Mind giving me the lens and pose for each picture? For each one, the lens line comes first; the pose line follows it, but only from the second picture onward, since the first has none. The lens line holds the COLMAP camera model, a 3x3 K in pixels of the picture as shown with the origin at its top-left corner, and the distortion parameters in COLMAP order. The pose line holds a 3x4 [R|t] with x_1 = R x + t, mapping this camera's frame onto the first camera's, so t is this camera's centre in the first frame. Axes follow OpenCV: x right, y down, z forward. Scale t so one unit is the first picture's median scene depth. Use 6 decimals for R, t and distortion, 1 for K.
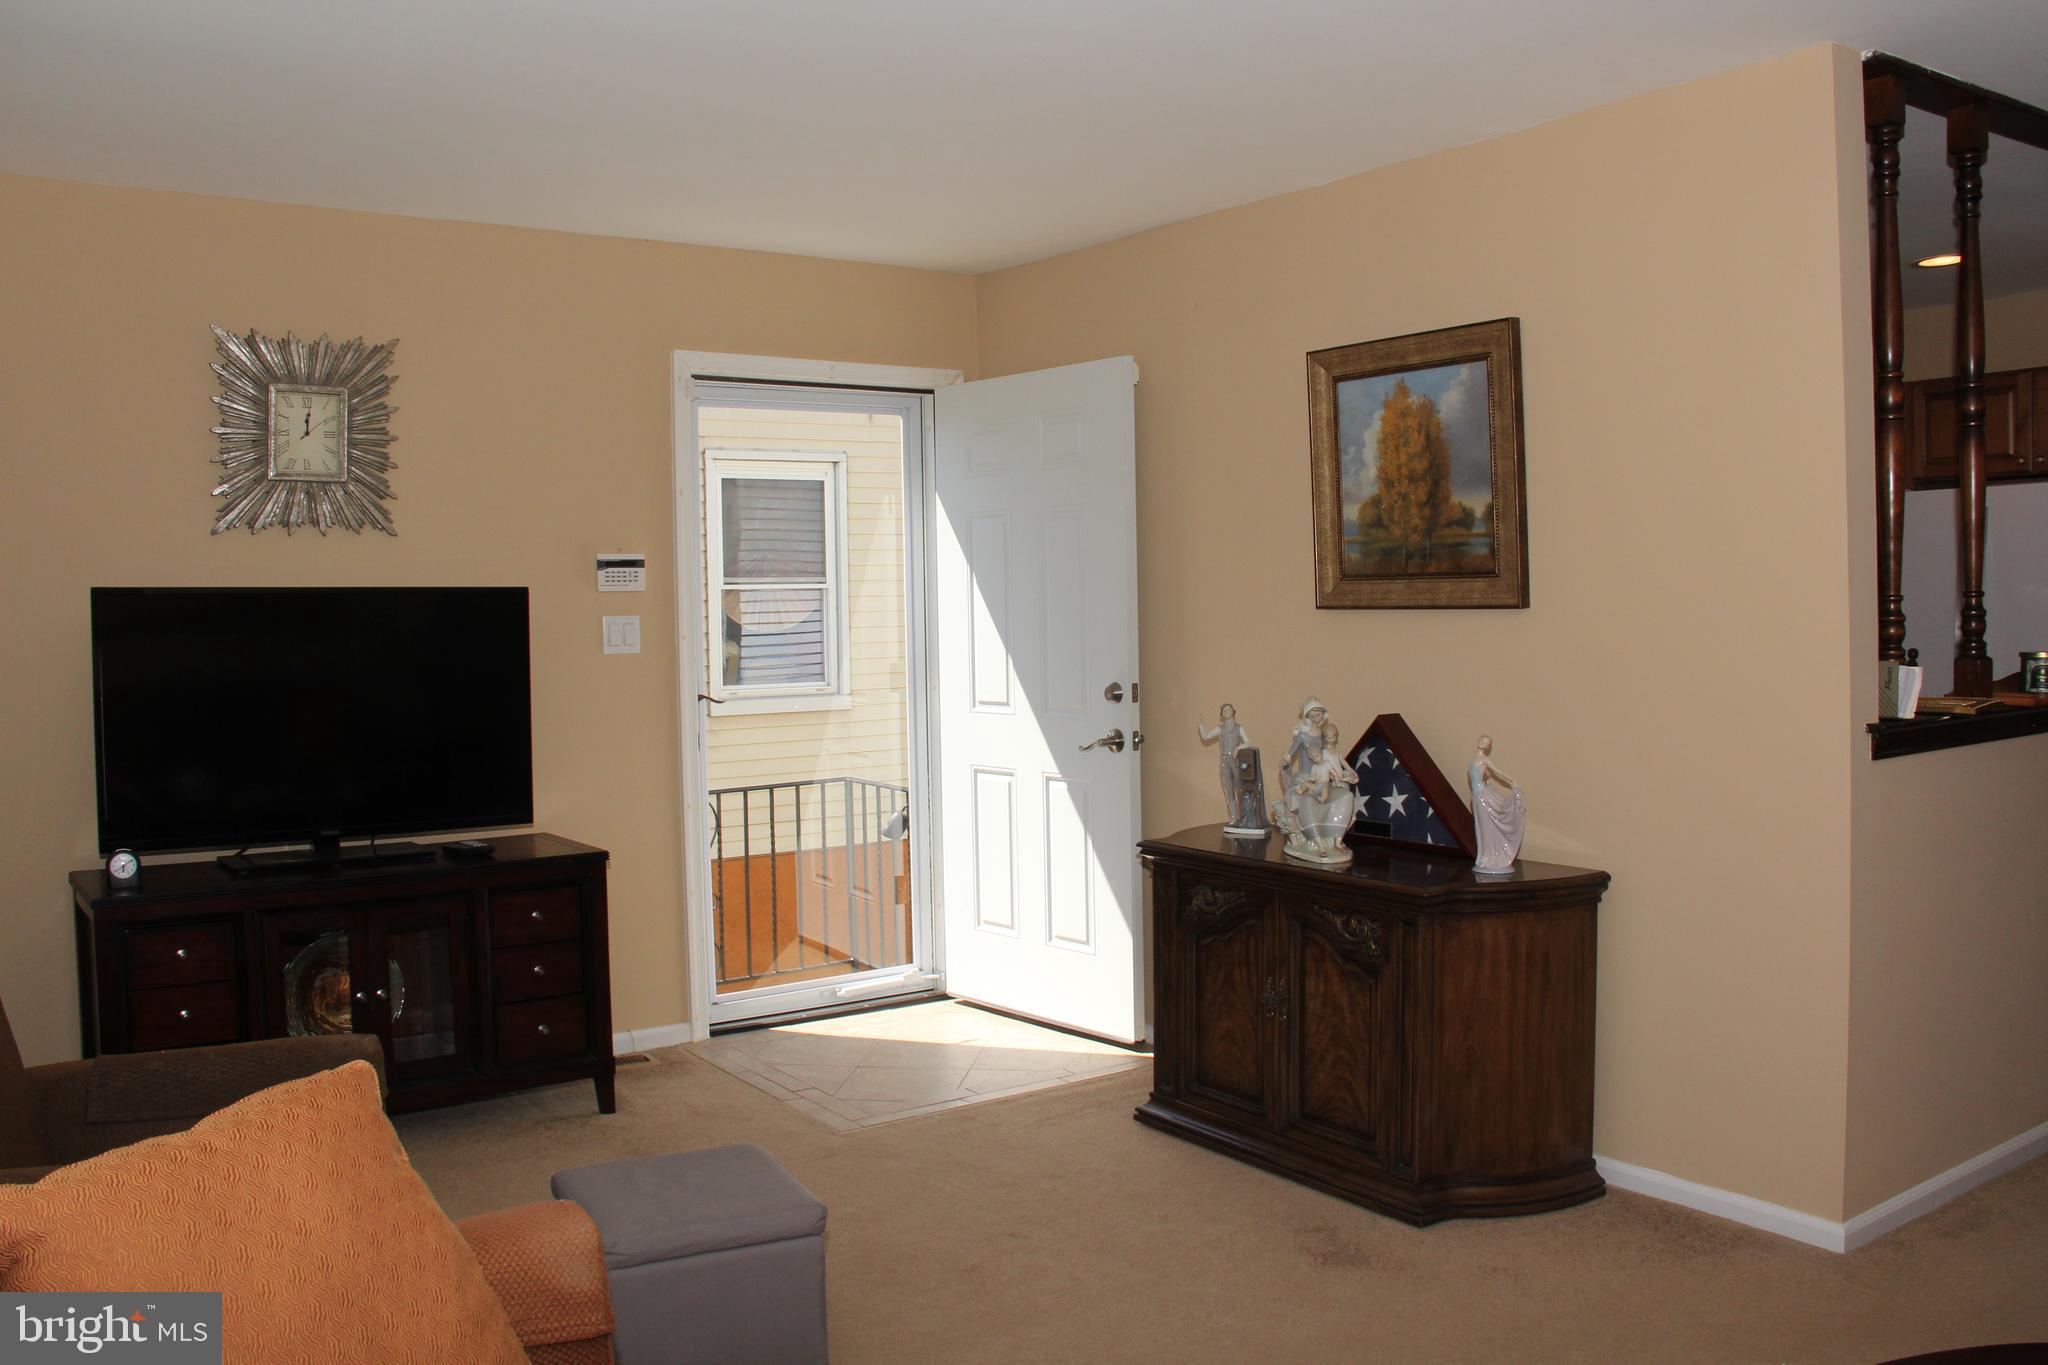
lens RADIAL K [[1709.8, 0, 1024.0], [0, 1709.8, 682.5], [0, 0, 1]] dist [-0.164856, 0.137589]
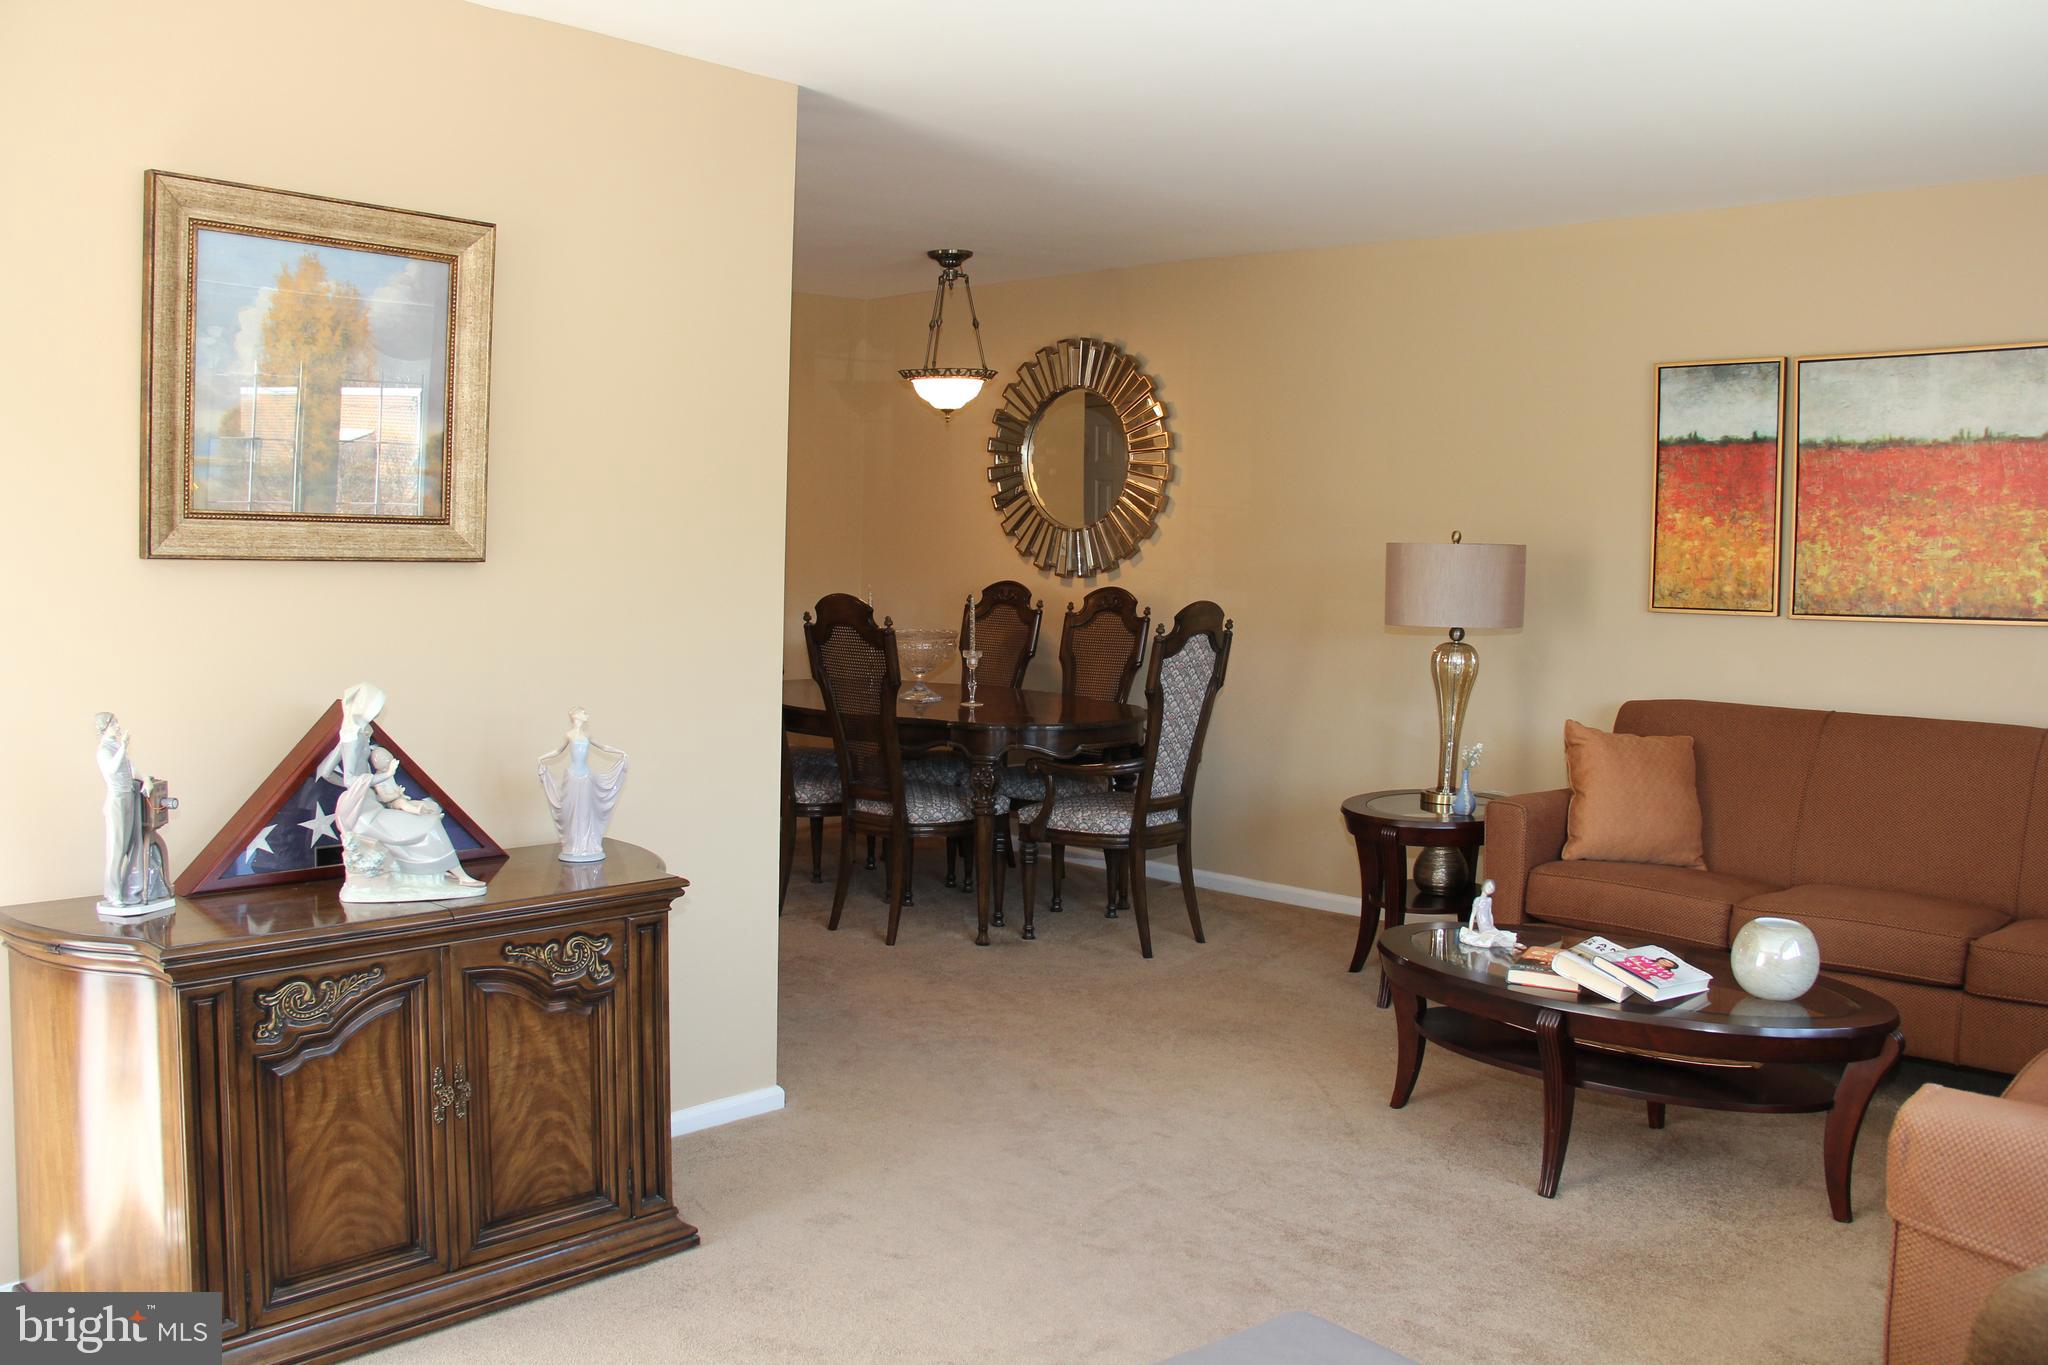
lens RADIAL K [[1709.8, 0, 1024.0], [0, 1709.8, 682.5], [0, 0, 1]] dist [-0.164856, 0.137589]
pose [[-0.209357, -0.064835, 0.975688, -0.560707], [0.025004, 0.997118, 0.071625, -0.034475], [-0.977520, 0.039391, -0.207132, 0.838441]]
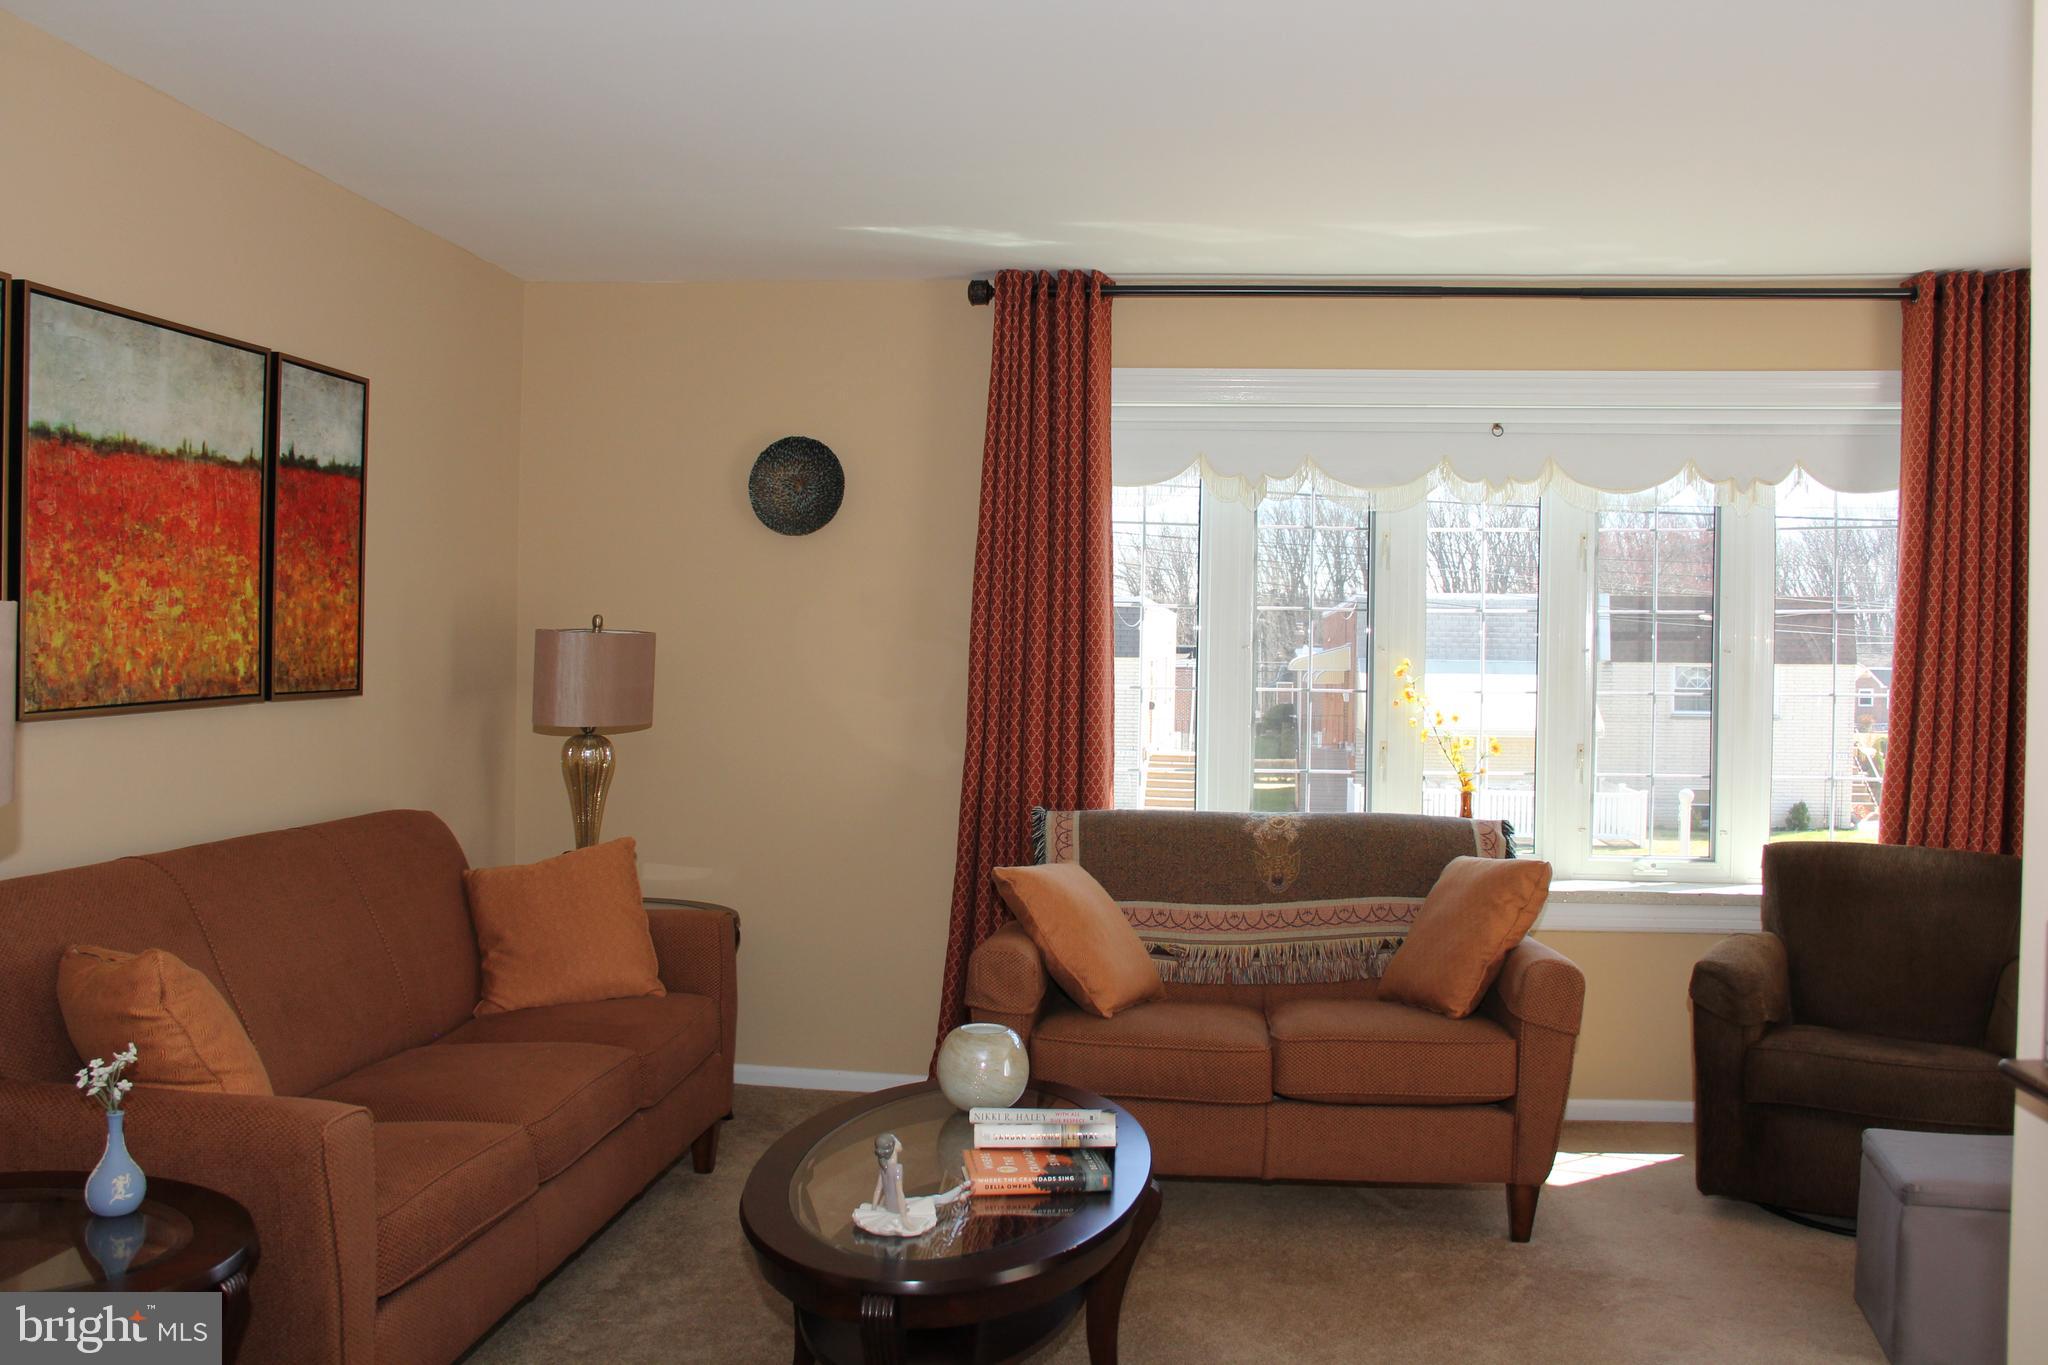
lens RADIAL K [[1709.8, 0, 1024.0], [0, 1709.8, 682.5], [0, 0, 1]] dist [-0.164856, 0.137589]
pose [[-0.678383, 0.022410, -0.734367, 0.723523], [-0.030568, 0.997808, 0.058687, -0.051483], [0.734072, 0.062261, -0.676211, 0.835677]]
